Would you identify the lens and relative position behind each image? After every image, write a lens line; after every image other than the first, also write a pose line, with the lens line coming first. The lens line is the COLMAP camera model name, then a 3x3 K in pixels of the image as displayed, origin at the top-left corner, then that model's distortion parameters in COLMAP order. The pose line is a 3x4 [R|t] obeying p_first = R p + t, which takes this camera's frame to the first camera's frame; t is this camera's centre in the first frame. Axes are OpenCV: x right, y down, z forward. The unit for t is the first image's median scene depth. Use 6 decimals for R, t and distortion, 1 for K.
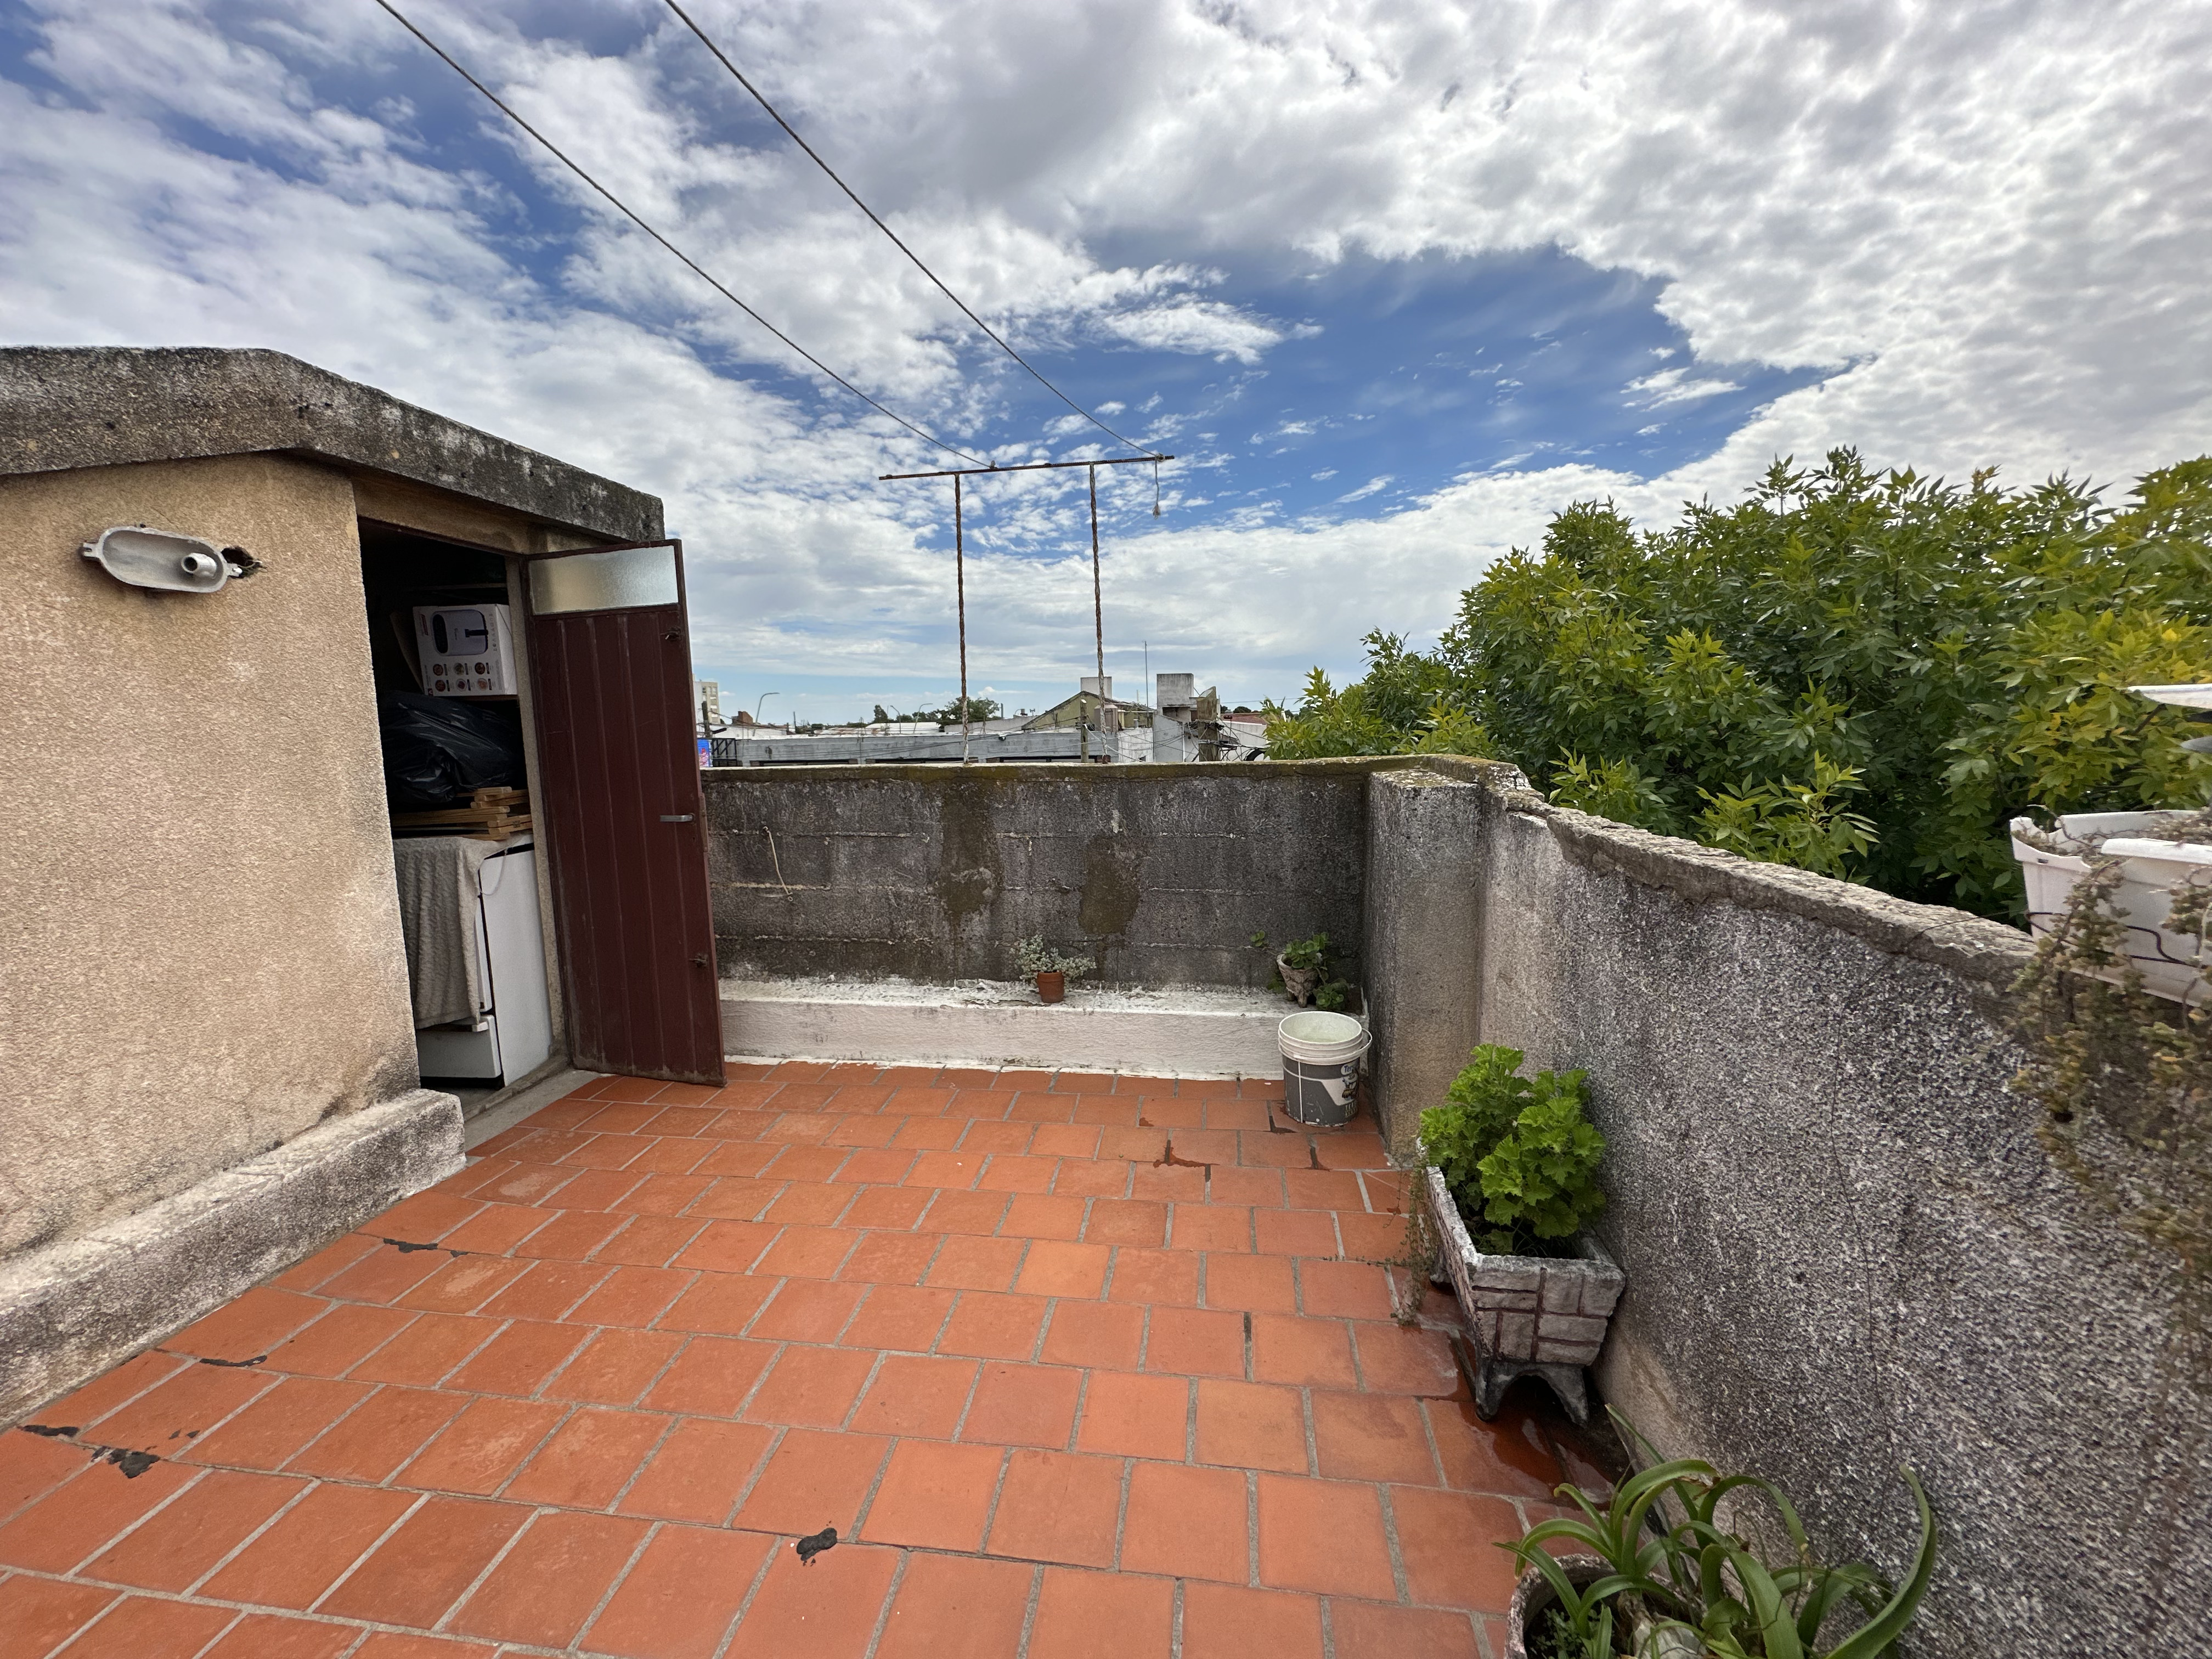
lens RADIAL K [[887.7, 0, 1101.4], [0, 887.7, 828.1], [0, 0, 1]] dist [0.000696, 0.000079]
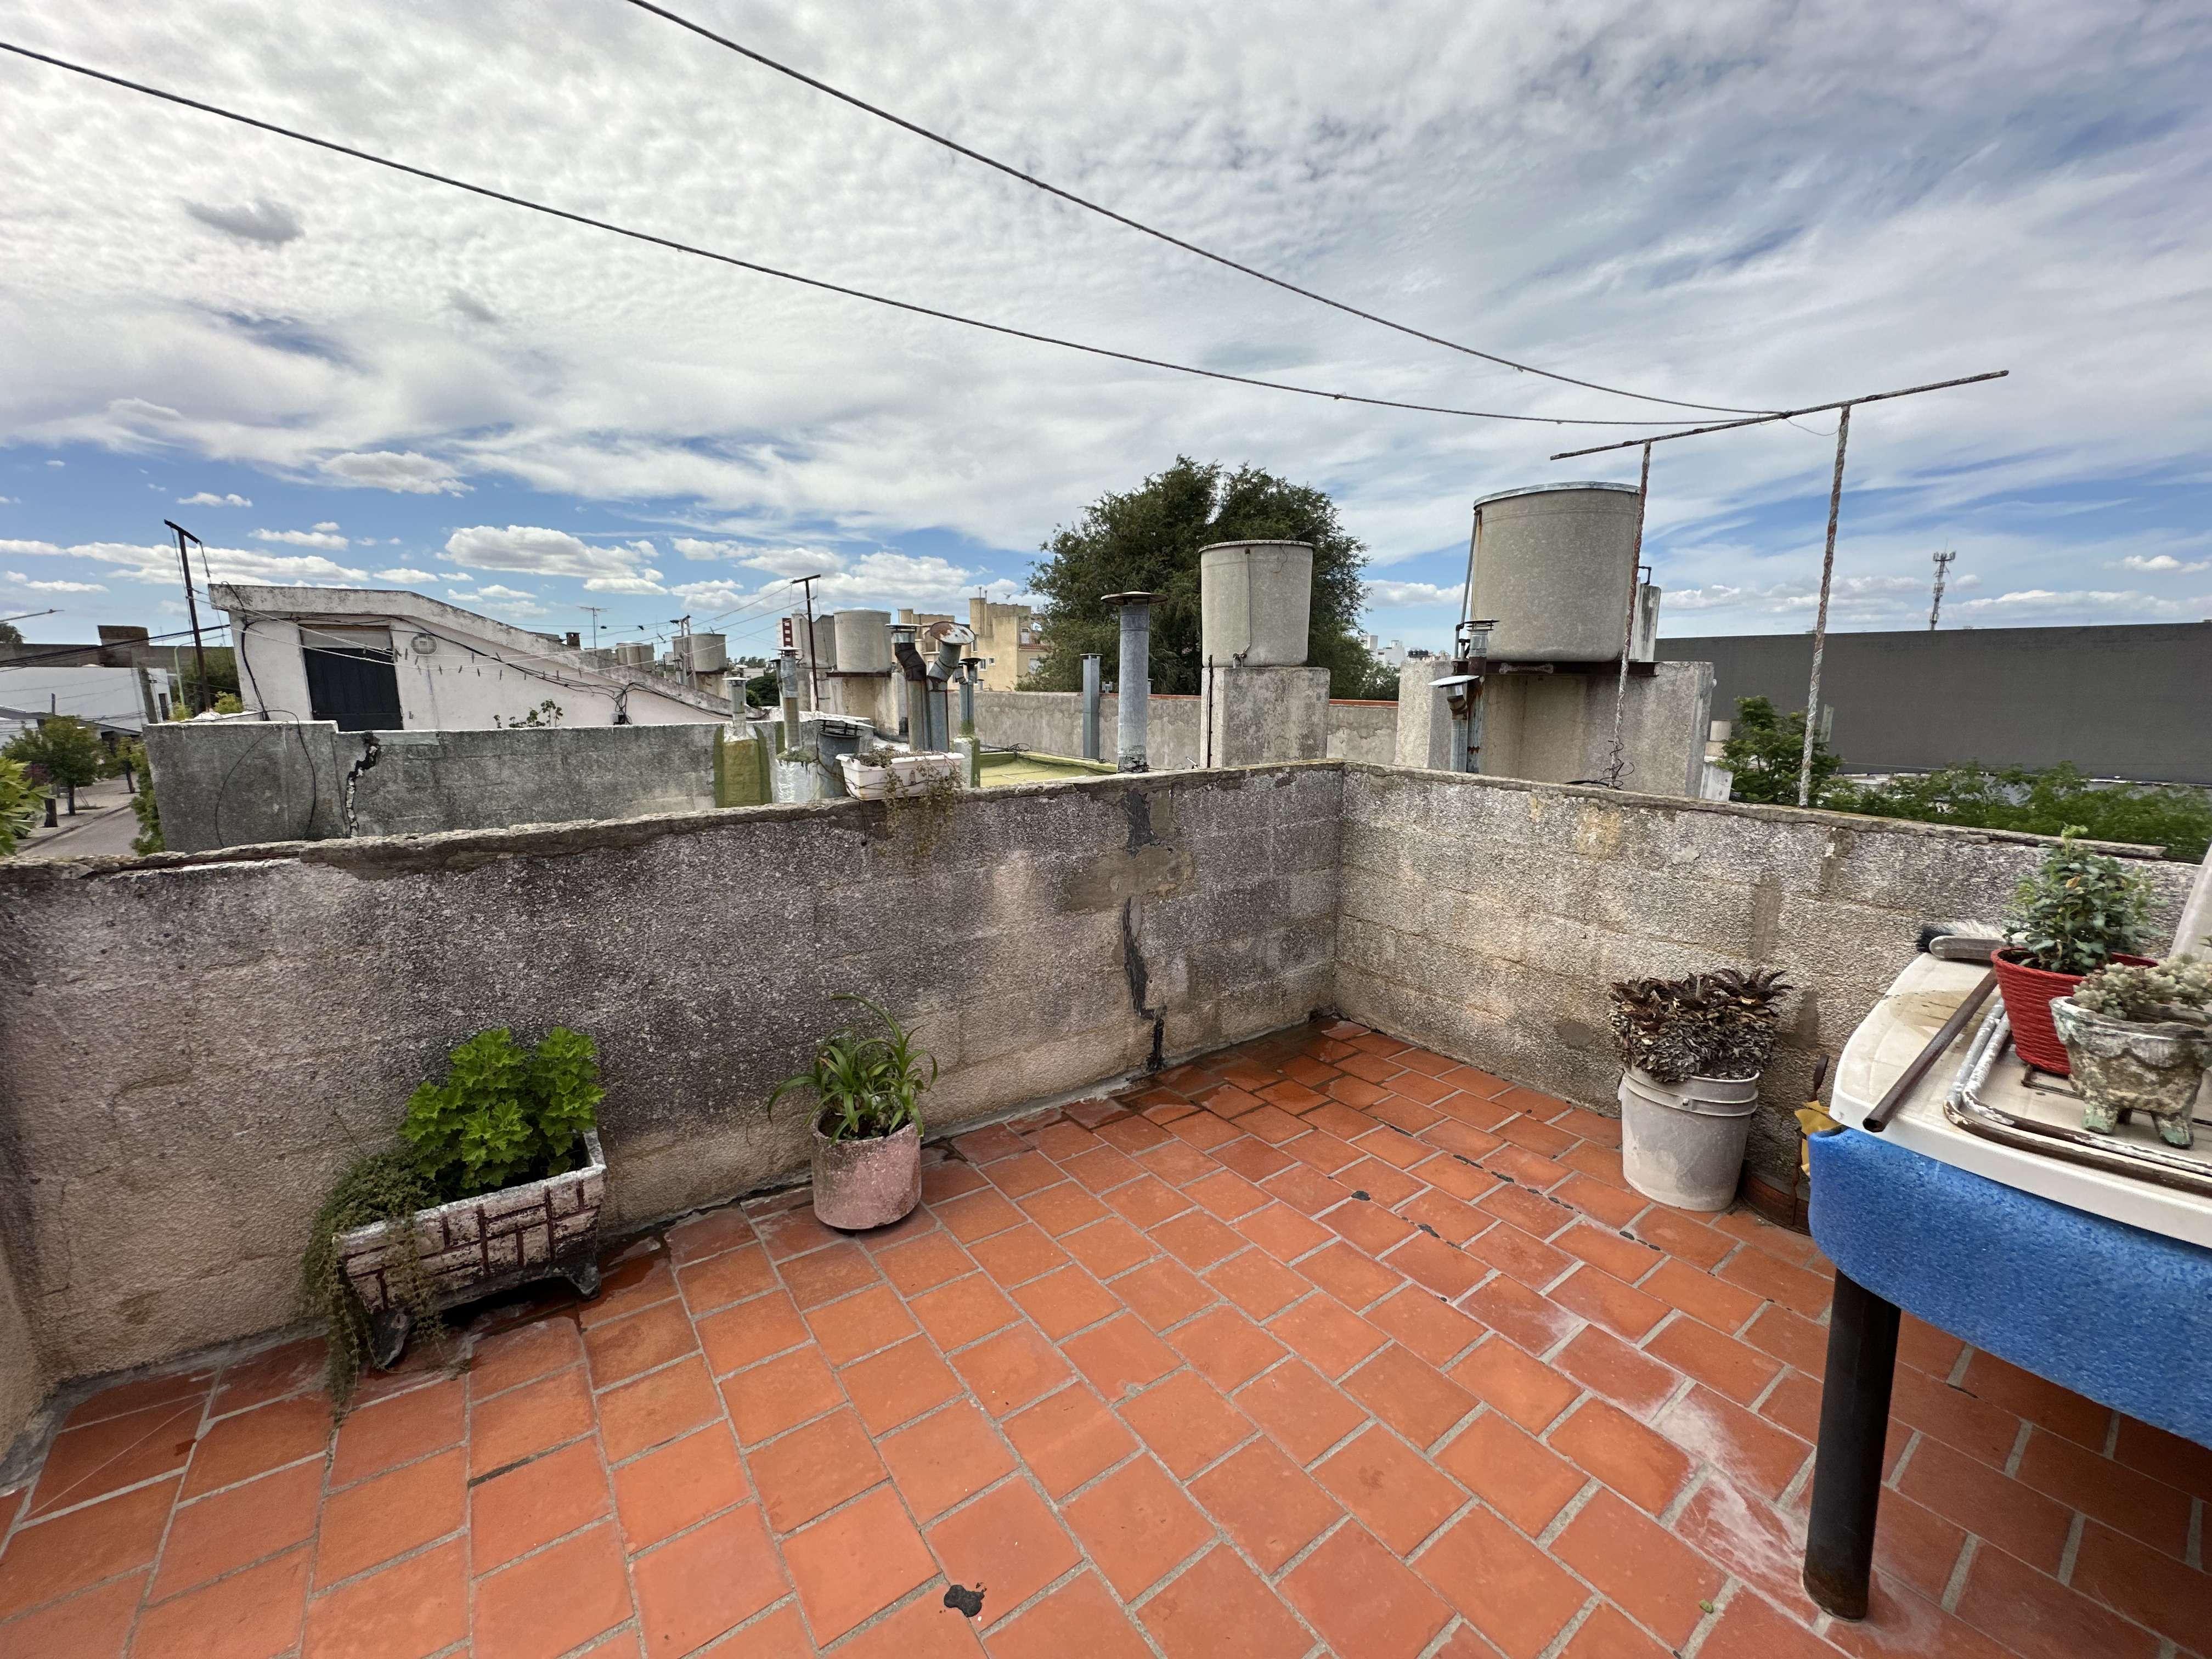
lens RADIAL K [[887.7, 0, 1109.0], [0, 887.7, 825.5], [0, 0, 1]] dist [0.000696, 0.000079]
pose [[-0.697570, -0.096888, 0.709936, -1.039622], [0.100695, 0.967726, 0.231011, -0.231619], [-0.709406, 0.232634, -0.665300, 1.332171]]
